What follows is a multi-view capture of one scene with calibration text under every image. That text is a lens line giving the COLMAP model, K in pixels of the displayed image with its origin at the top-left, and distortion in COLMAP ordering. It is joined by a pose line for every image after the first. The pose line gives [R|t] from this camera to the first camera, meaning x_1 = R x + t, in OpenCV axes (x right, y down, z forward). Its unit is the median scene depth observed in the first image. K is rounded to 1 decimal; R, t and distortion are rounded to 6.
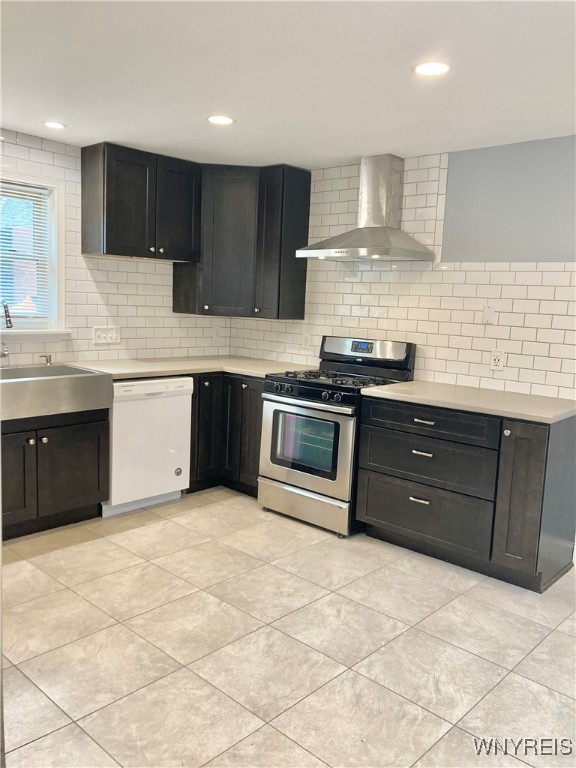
lens RADIAL K [[625.4, 0, 310.1], [0, 625.4, 377.6], [0, 0, 1]] dist [0.039429, -0.034310]
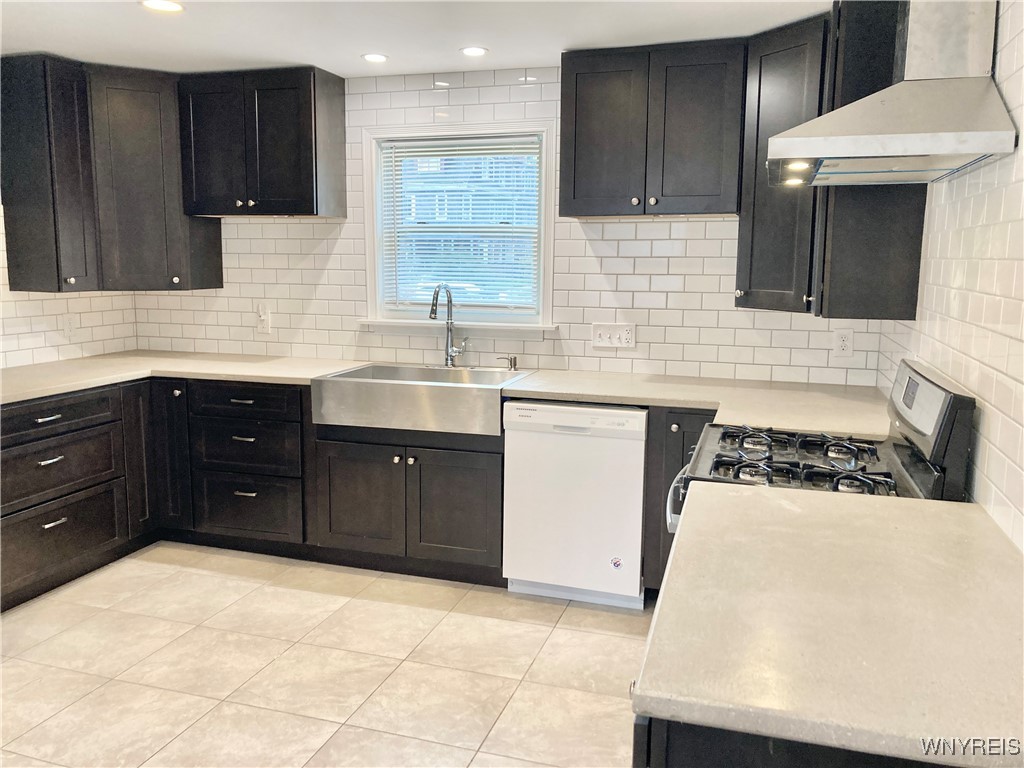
lens RADIAL K [[833.8, 0, 503.4], [0, 833.8, 381.2], [0, 0, 1]] dist [0.039429, -0.034310]
pose [[0.399841, 0.087331, -0.912414, 0.544584], [-0.109099, 0.992908, 0.047226, -0.058903], [0.910068, 0.080661, 0.406534, 0.649423]]
